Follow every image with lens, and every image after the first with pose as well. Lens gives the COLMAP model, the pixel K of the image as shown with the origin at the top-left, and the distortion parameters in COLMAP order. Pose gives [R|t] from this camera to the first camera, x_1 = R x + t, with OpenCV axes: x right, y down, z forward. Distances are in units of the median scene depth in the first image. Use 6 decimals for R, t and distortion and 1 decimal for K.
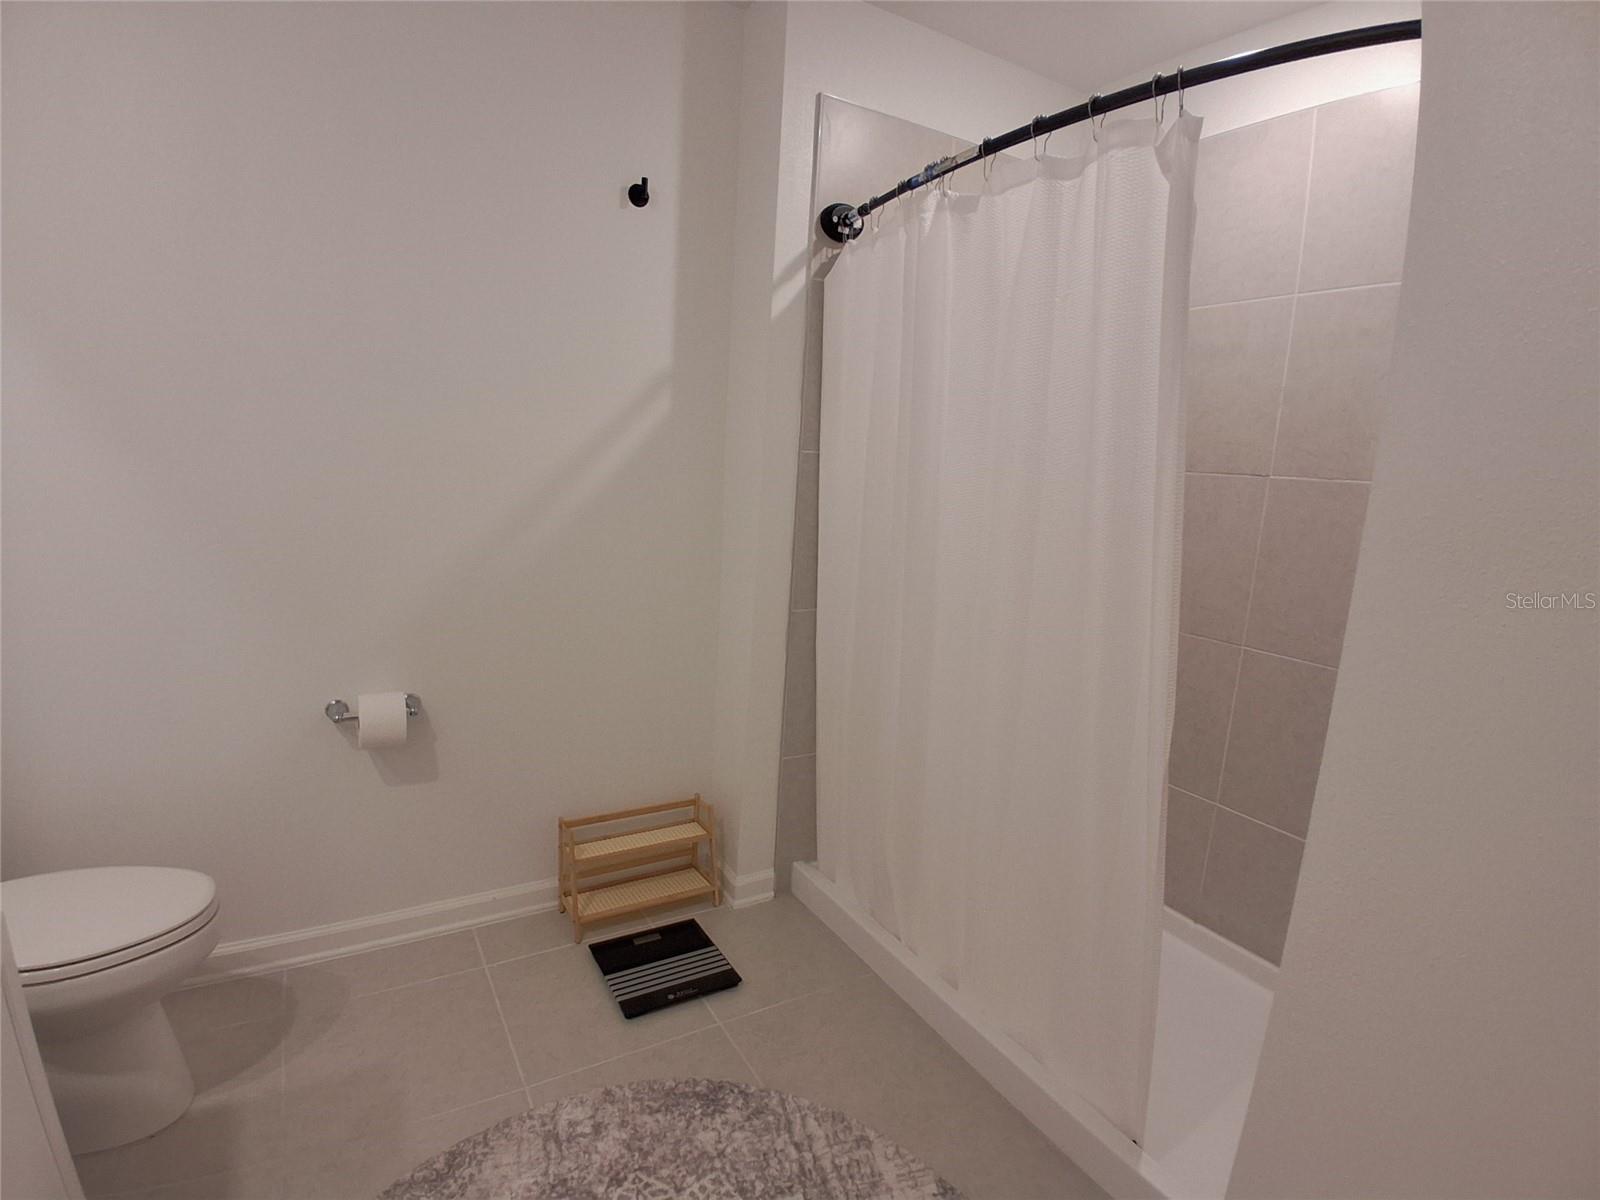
lens RADIAL K [[806.2, 0, 780.0], [0, 806.2, 599.3], [0, 0, 1]] dist [0.005194, -0.045176]
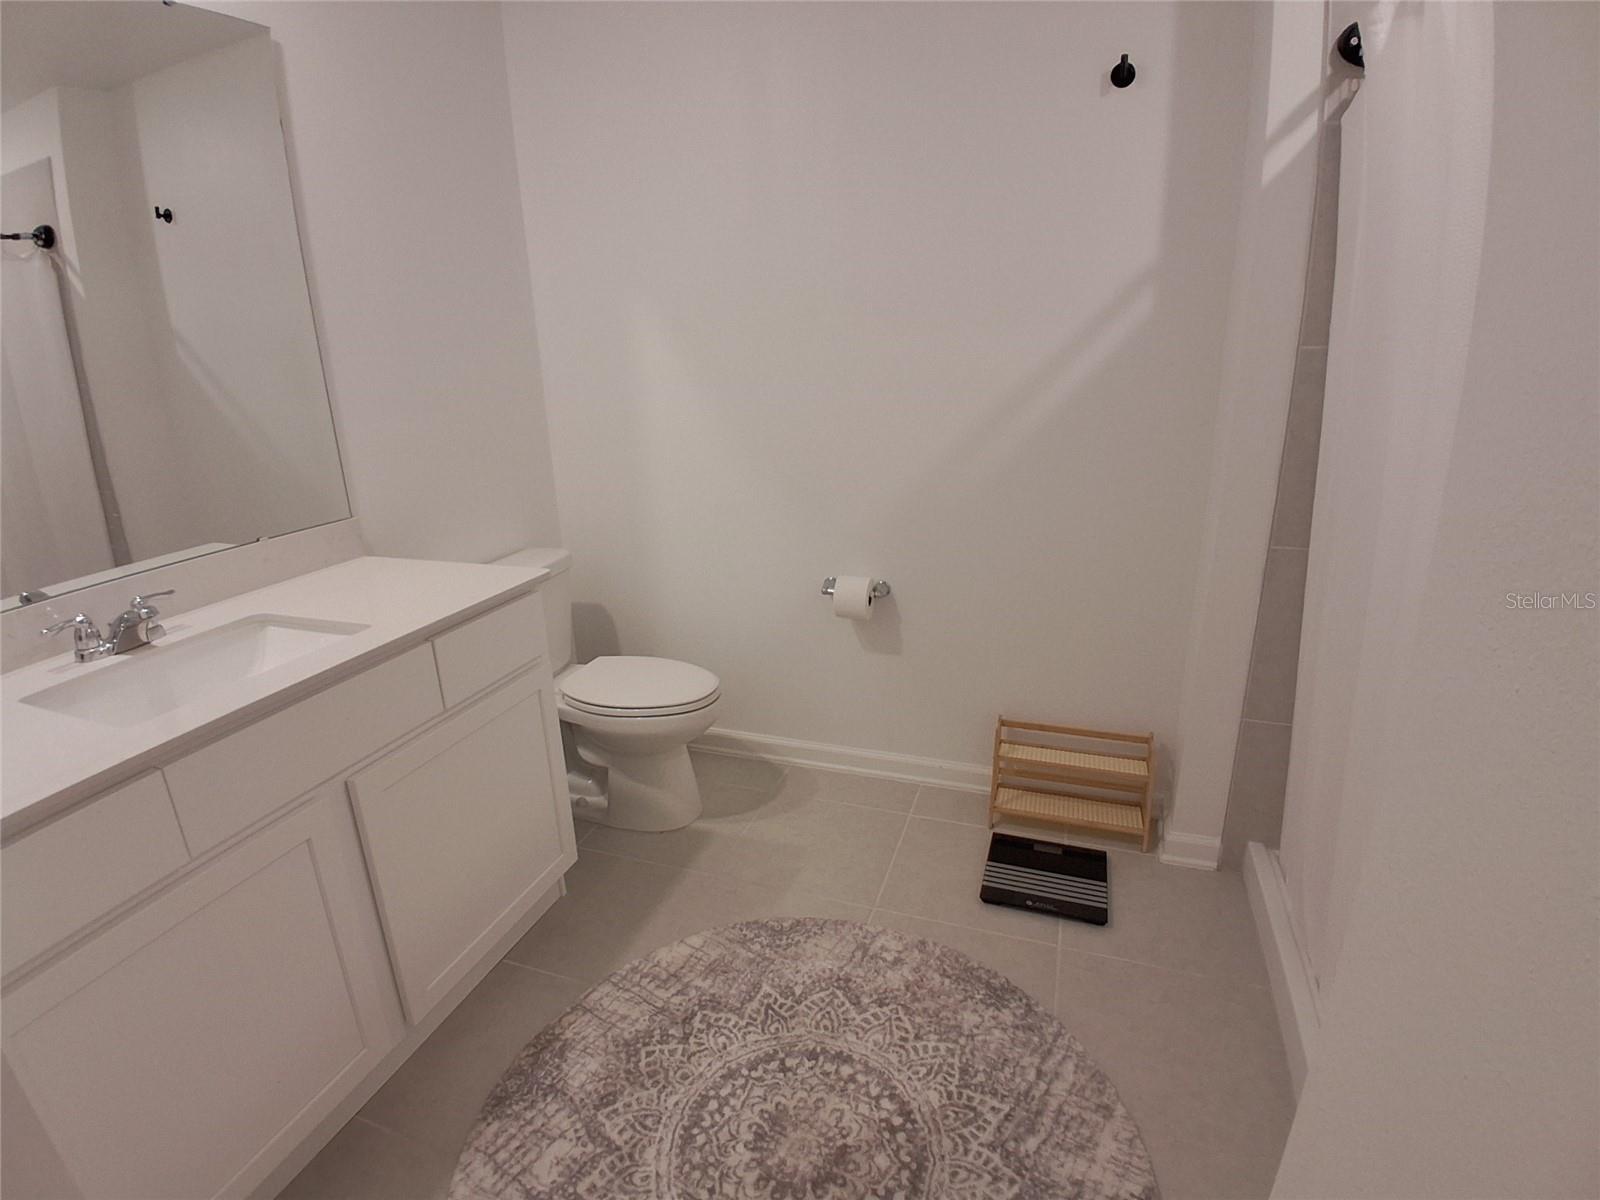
lens RADIAL K [[806.2, 0, 769.4], [0, 806.2, 599.6], [0, 0, 1]] dist [0.005194, -0.045176]
pose [[0.627744, 0.157834, -0.762251, 0.467102], [-0.062919, 0.986312, 0.152412, -0.037357], [0.775873, -0.047715, 0.629082, 0.124066]]
